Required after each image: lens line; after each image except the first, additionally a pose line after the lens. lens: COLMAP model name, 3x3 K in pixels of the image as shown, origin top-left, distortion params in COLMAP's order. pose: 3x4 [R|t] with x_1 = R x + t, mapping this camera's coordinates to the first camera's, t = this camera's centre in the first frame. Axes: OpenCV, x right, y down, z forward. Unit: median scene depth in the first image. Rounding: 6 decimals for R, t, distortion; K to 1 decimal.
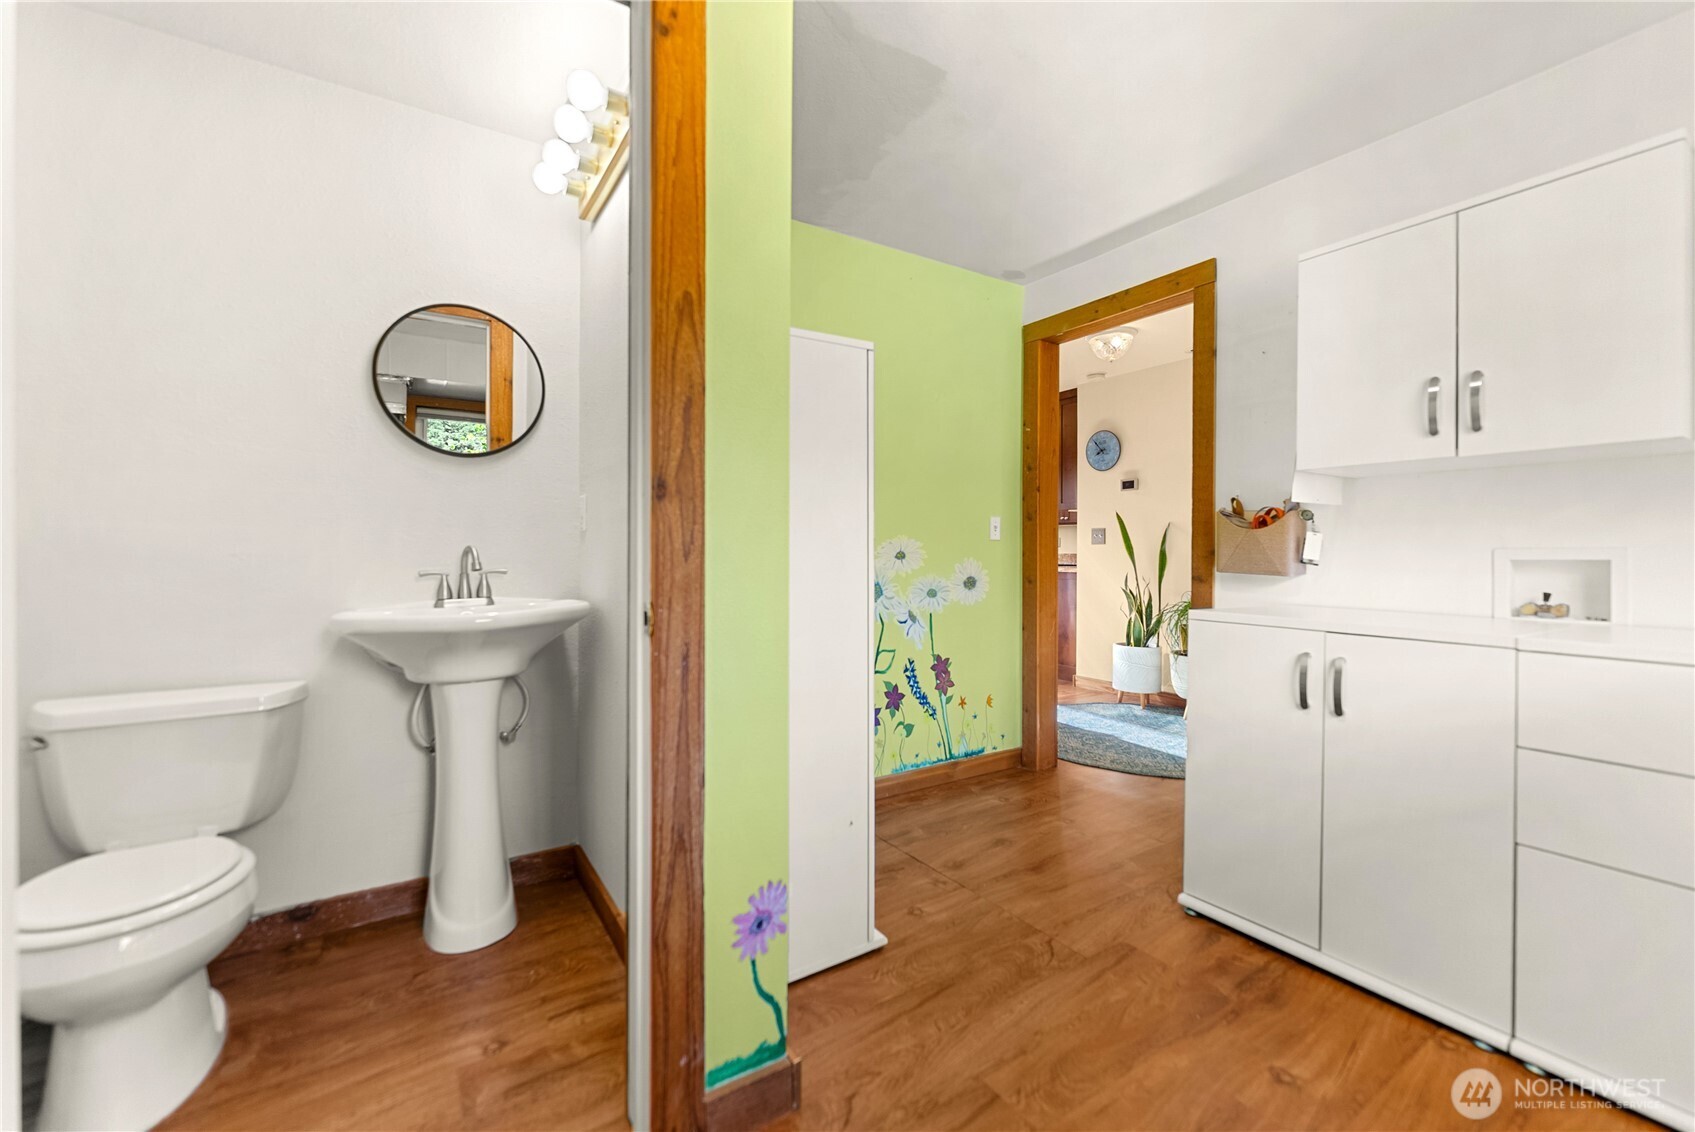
lens RADIAL K [[693.1, 0, 851.5], [0, 693.1, 561.6], [0, 0, 1]] dist [-0.004195, -0.000184]
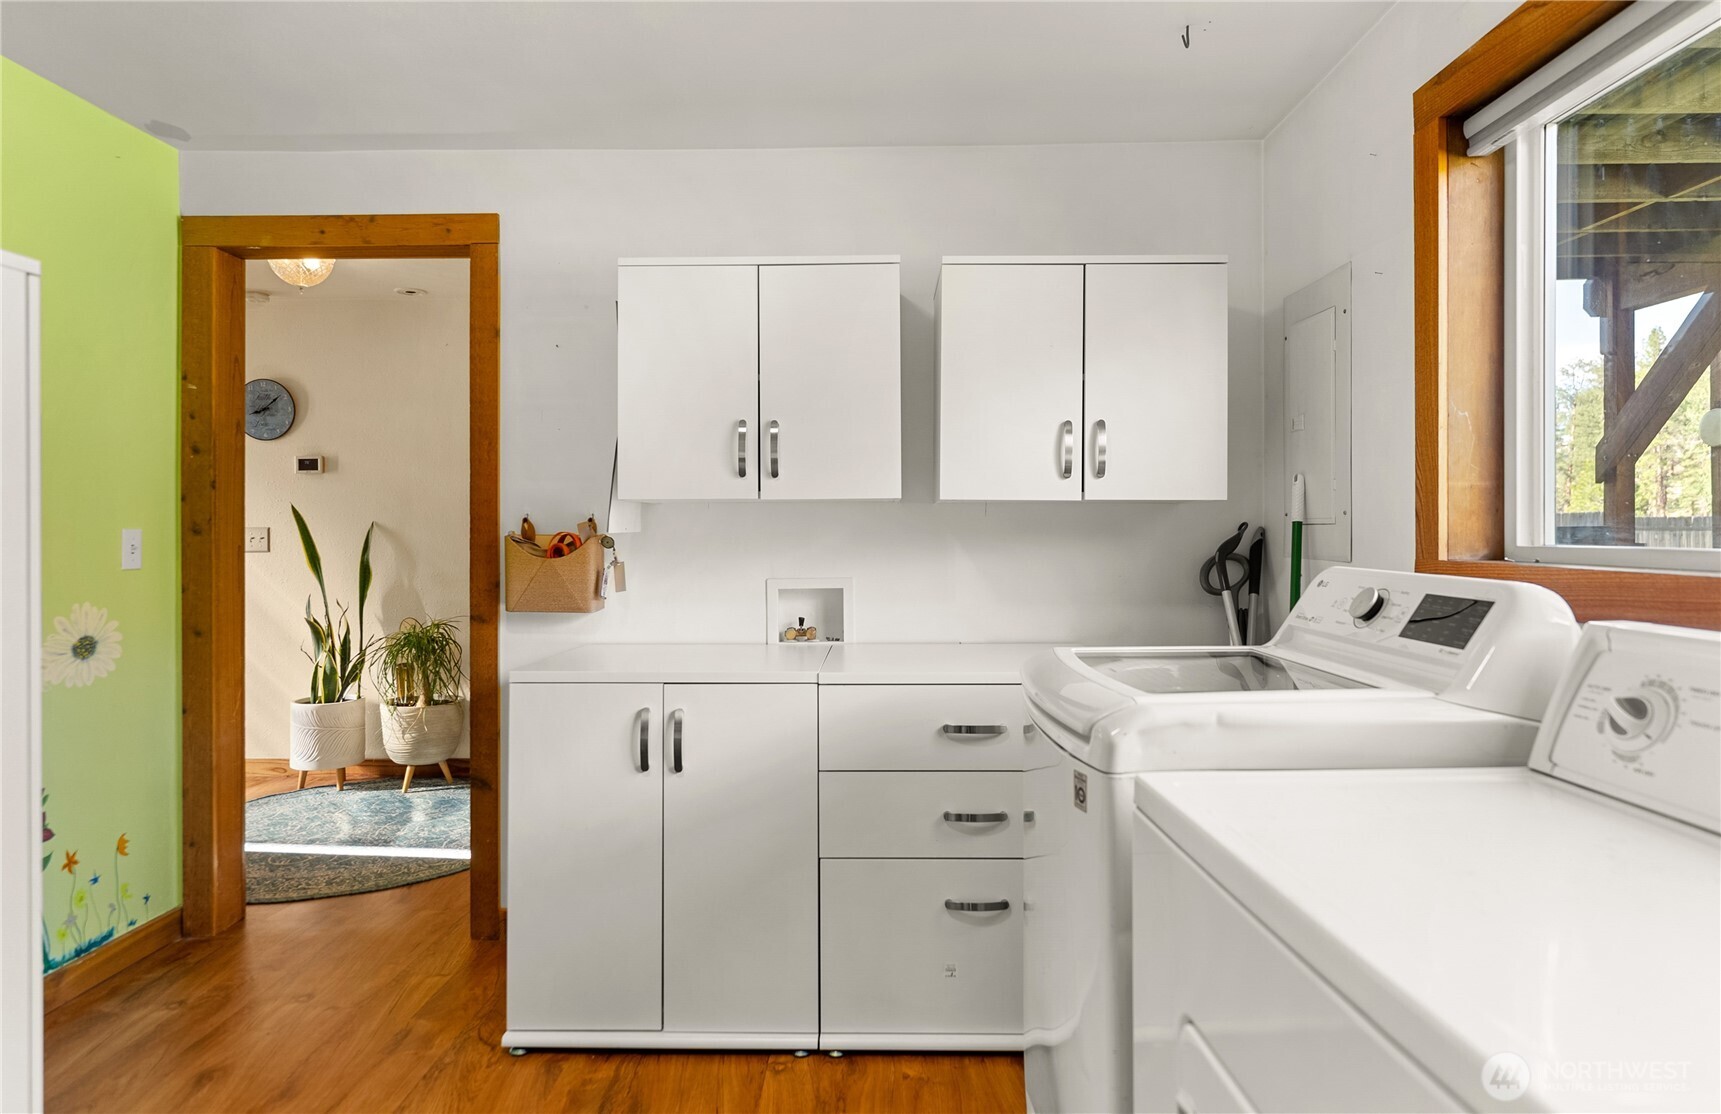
lens RADIAL K [[967.7, 0, 867.4], [0, 967.7, 541.5], [0, 0, 1]] dist [-0.003594, 0.000226]
pose [[0.557672, -0.014510, 0.829935, -0.159367], [0.017493, 0.999831, 0.005726, -0.062410], [-0.829877, 0.011325, 0.557831, 0.035993]]
